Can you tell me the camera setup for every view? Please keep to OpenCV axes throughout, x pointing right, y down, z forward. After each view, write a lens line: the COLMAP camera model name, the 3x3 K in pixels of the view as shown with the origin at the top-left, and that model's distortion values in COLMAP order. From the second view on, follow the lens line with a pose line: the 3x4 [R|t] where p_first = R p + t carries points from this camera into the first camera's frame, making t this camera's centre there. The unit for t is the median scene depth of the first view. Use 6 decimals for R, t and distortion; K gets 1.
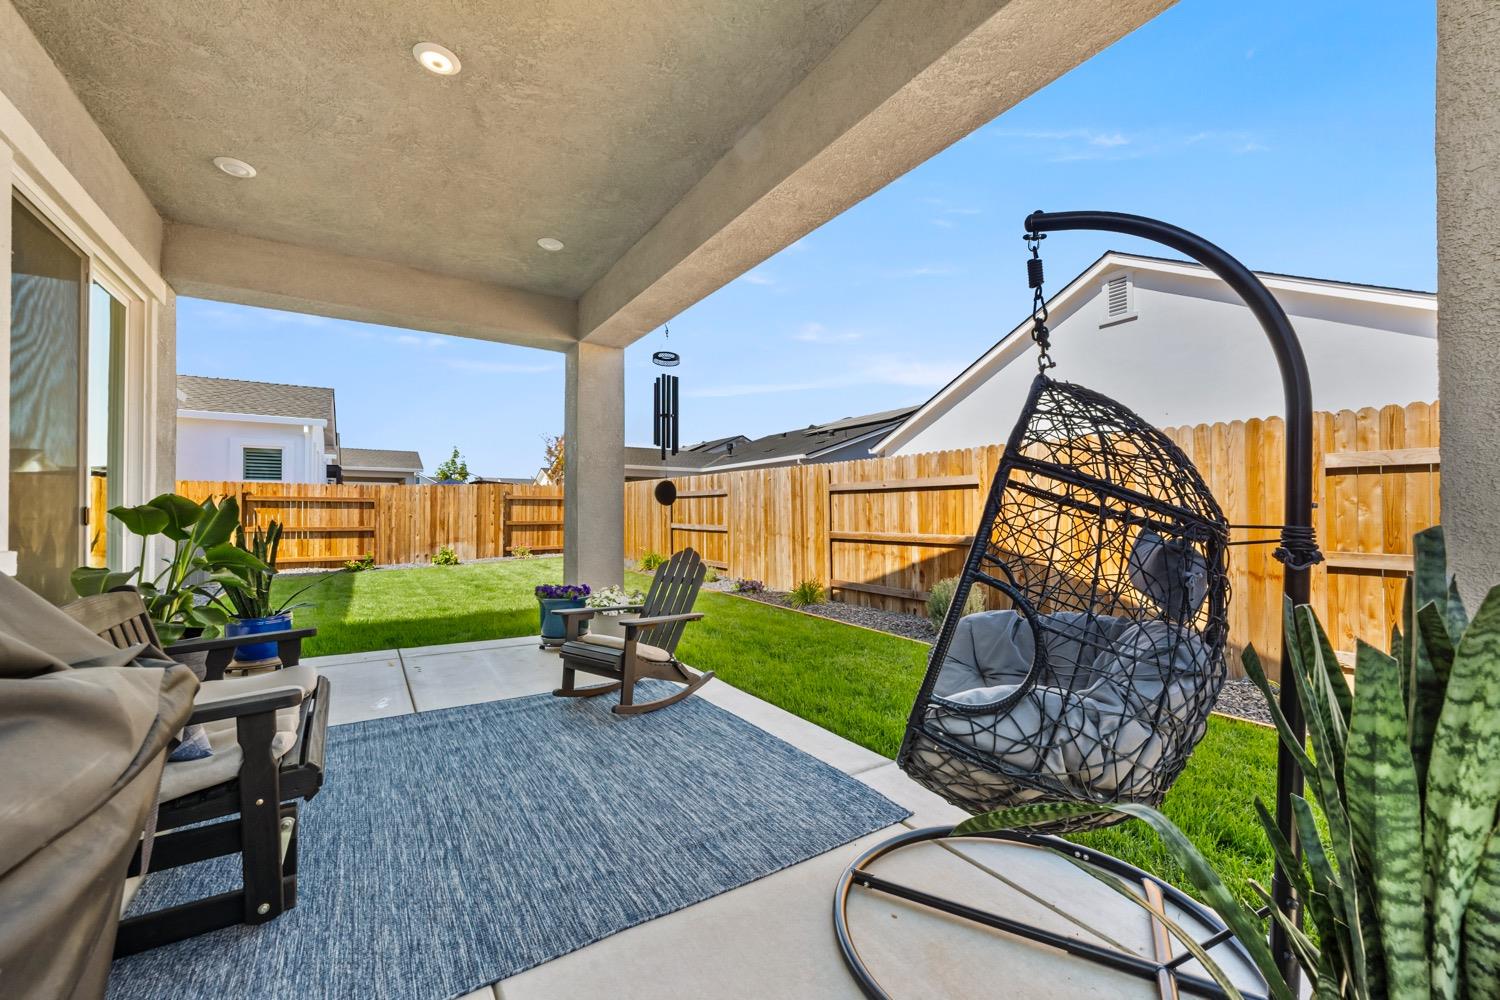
lens RADIAL K [[603.1, 0, 754.4], [0, 603.1, 505.6], [0, 0, 1]] dist [-0.002658, 0.000191]
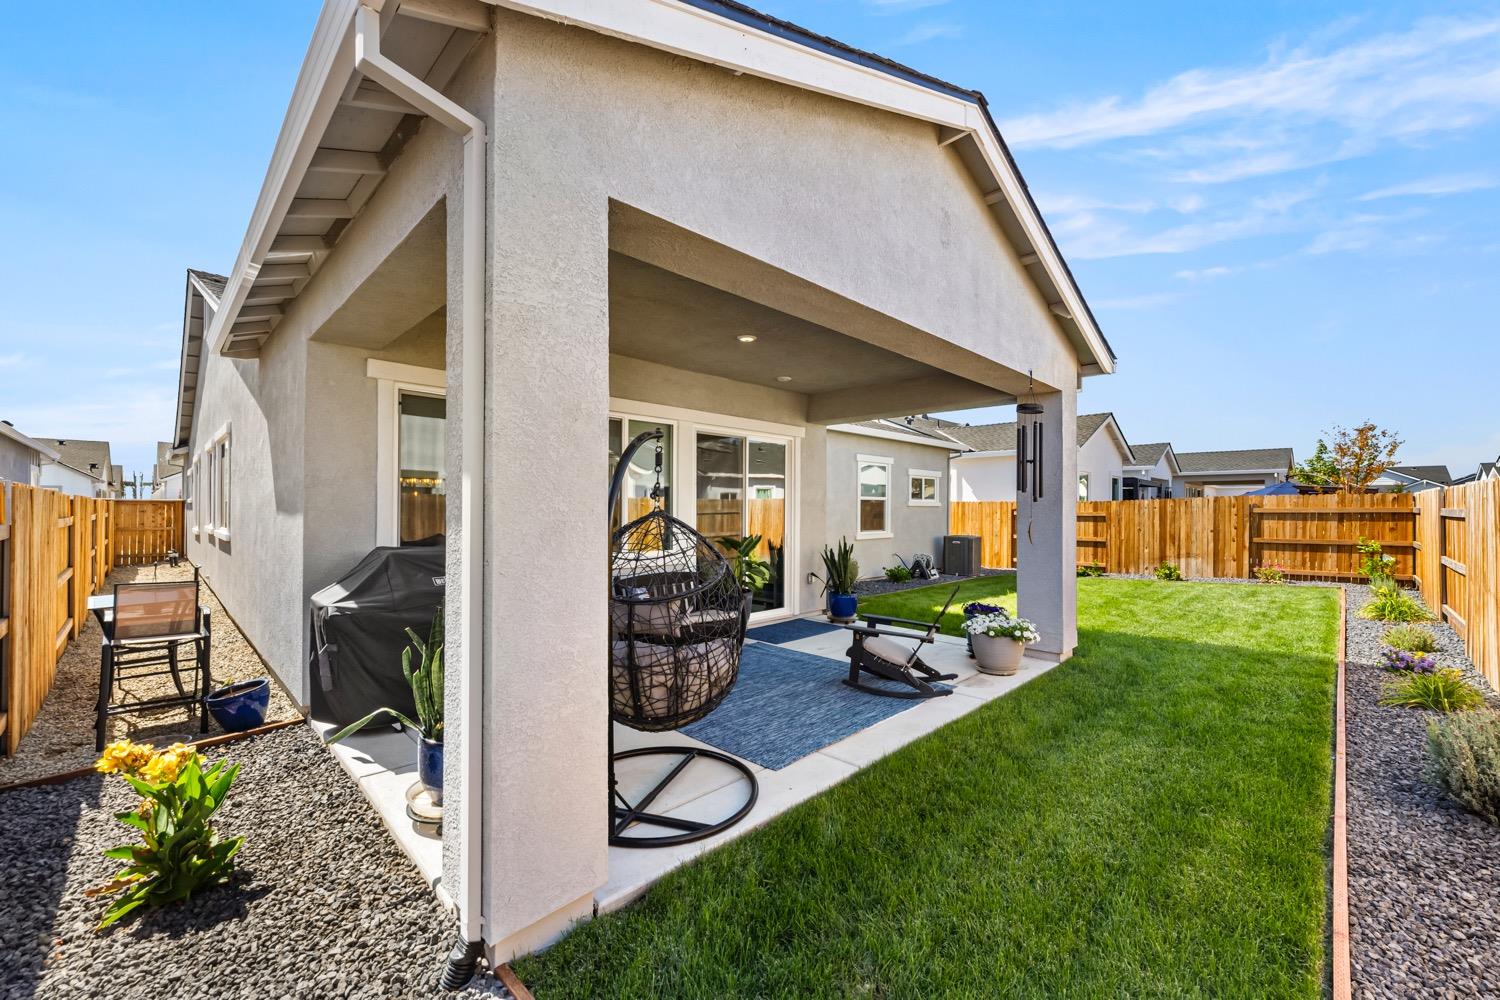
lens RADIAL K [[603.1, 0, 747.5], [0, 603.1, 503.3], [0, 0, 1]] dist [-0.002658, 0.000191]
pose [[0.211638, -0.006664, -0.977325, 0.325243], [0.009491, 0.999944, -0.004763, -0.031023], [0.977302, -0.008268, 0.211690, 0.111391]]
